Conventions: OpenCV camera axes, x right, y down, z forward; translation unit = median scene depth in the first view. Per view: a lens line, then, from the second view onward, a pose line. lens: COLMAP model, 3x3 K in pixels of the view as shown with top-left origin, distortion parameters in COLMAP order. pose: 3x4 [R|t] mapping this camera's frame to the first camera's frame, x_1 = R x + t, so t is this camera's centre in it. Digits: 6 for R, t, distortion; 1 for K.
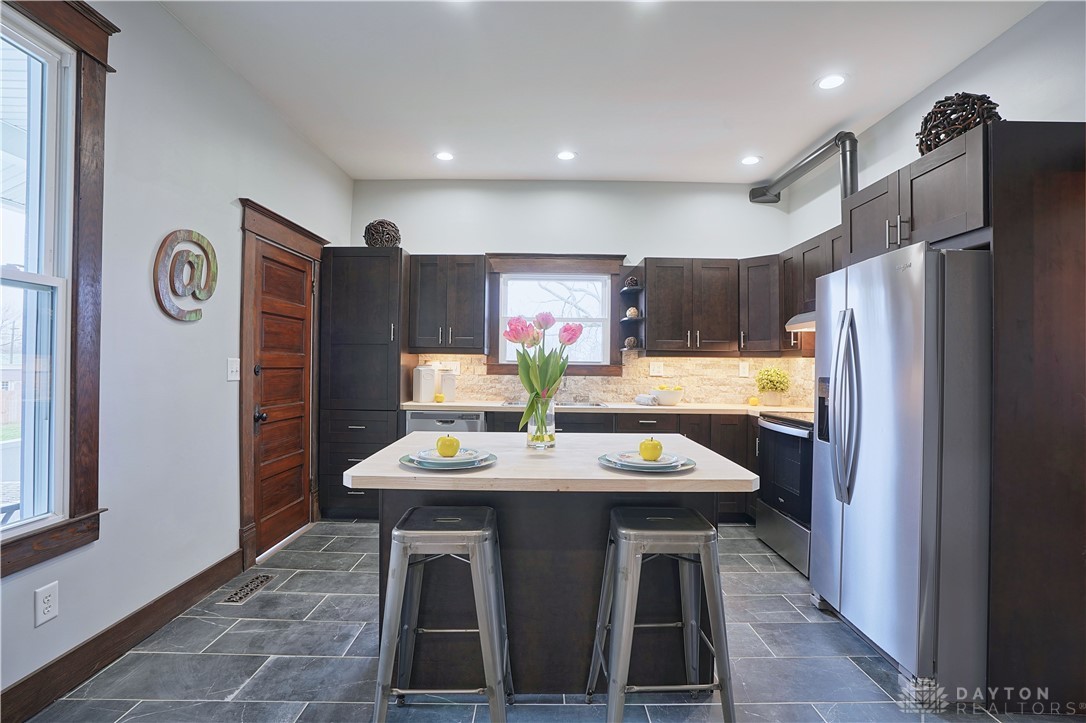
lens RADIAL K [[519.4, 0, 543.0], [0, 519.4, 361.5], [0, 0, 1]] dist [-0.070687, 0.032509]
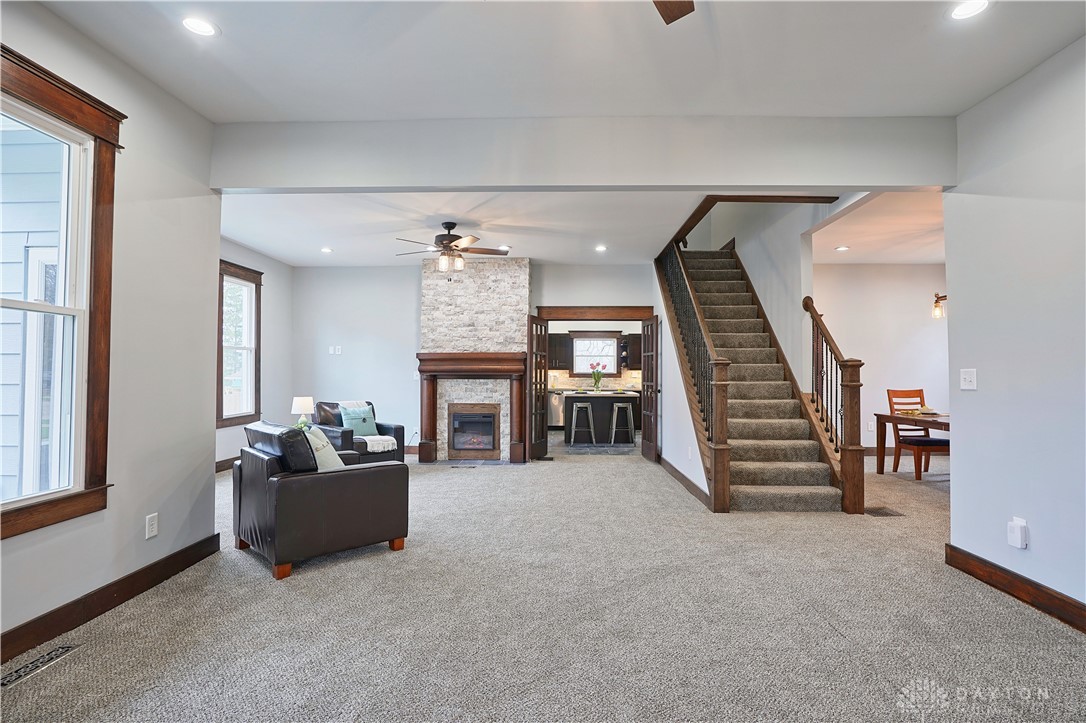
lens RADIAL K [[519.4, 0, 543.0], [0, 519.4, 361.5], [0, 0, 1]] dist [-0.070687, 0.032509]
pose [[0.999138, -0.009934, -0.040296, -0.135383], [0.009290, 0.999827, -0.016136, -0.015226], [0.040449, 0.015747, 0.999057, -1.635849]]
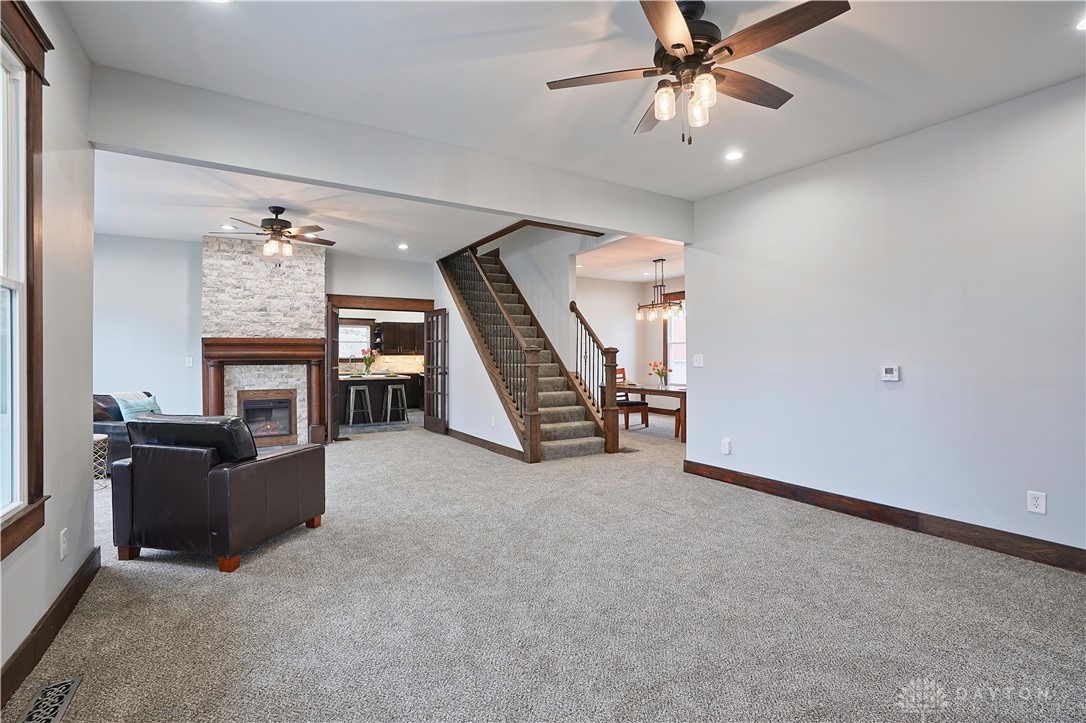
lens RADIAL K [[485.8, 0, 515.7], [0, 485.8, 359.9], [0, 0, 1]] dist [-0.054283, 0.000471]
pose [[0.870533, -0.016628, 0.491830, -0.479097], [0.009858, 0.999818, 0.016354, -0.020549], [-0.492012, -0.009389, 0.870538, -1.682044]]
